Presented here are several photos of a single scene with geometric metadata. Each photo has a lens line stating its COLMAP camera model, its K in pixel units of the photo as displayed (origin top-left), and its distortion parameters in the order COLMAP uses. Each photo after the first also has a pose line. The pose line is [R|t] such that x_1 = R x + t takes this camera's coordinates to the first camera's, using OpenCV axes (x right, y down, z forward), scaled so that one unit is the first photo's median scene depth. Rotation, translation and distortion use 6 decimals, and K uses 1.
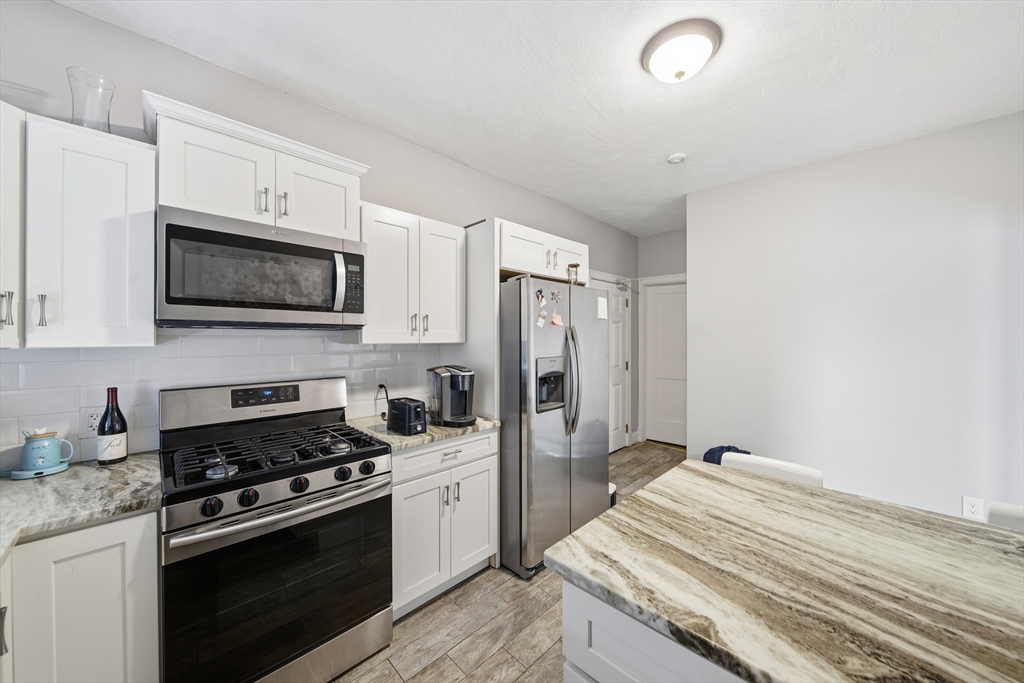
lens RADIAL K [[362.7, 0, 511.7], [0, 362.7, 337.7], [0, 0, 1]] dist [-0.003162, -0.000465]
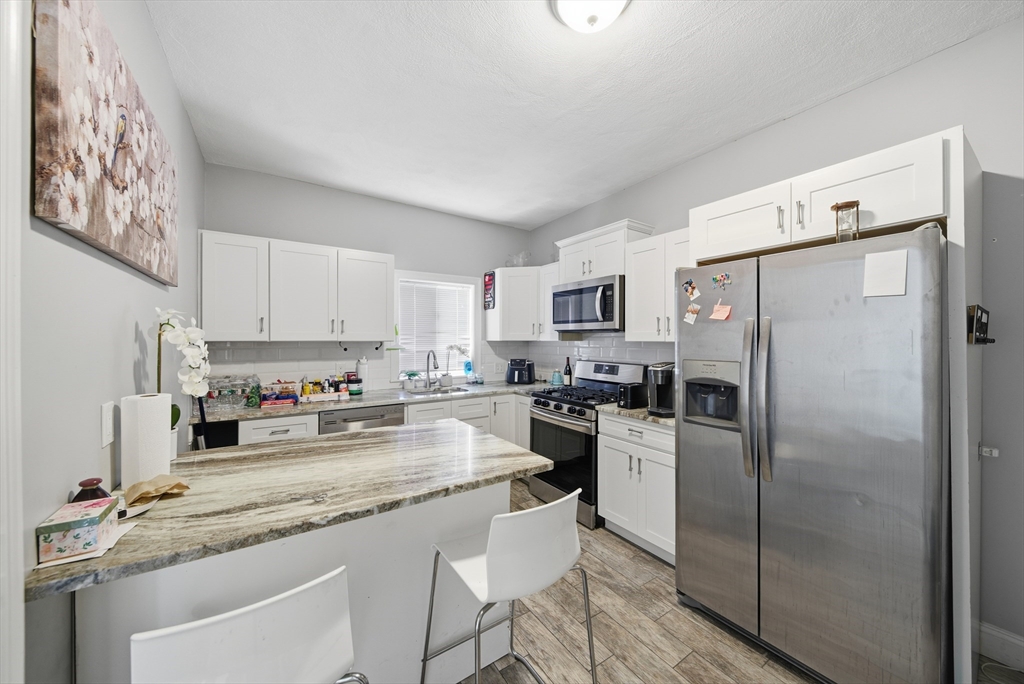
lens RADIAL K [[362.7, 0, 513.0], [0, 362.7, 339.3], [0, 0, 1]] dist [-0.003162, -0.000465]
pose [[-0.188560, -0.000333, -0.982062, 1.238289], [-0.004313, 0.999991, 0.000488, 0.011691], [0.982052, 0.004328, -0.188559, 0.919245]]
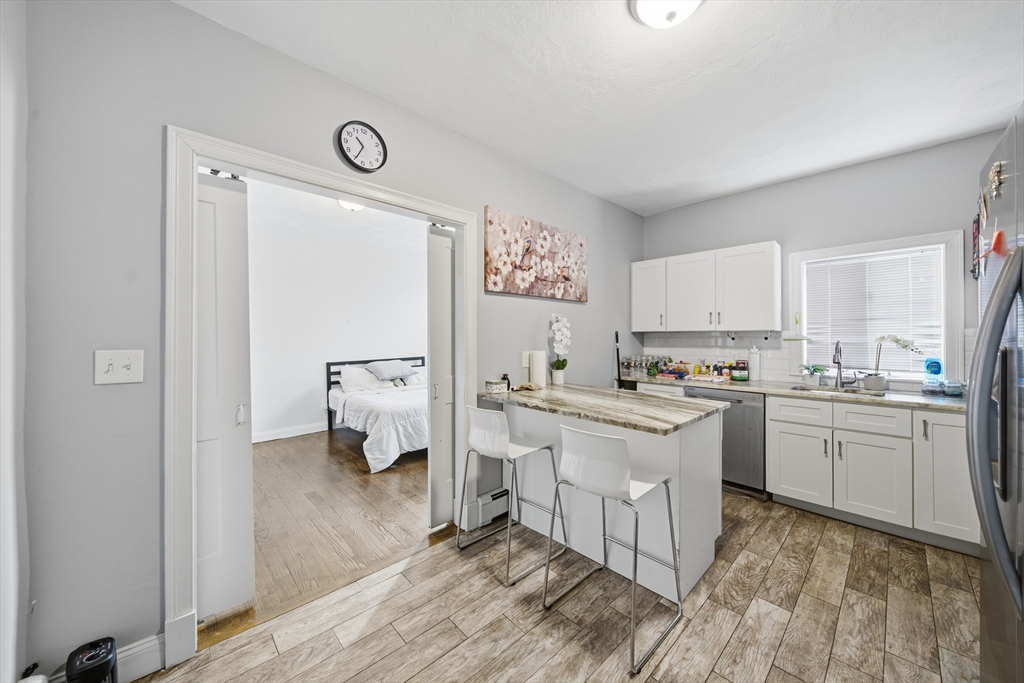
lens RADIAL K [[362.7, 0, 514.1], [0, 362.7, 337.0], [0, 0, 1]] dist [-0.003162, -0.000465]
pose [[-0.999815, -0.001947, 0.019151, 0.764191], [-0.001895, 0.999994, 0.002742, 0.055430], [-0.019156, 0.002705, -0.999813, 1.800264]]
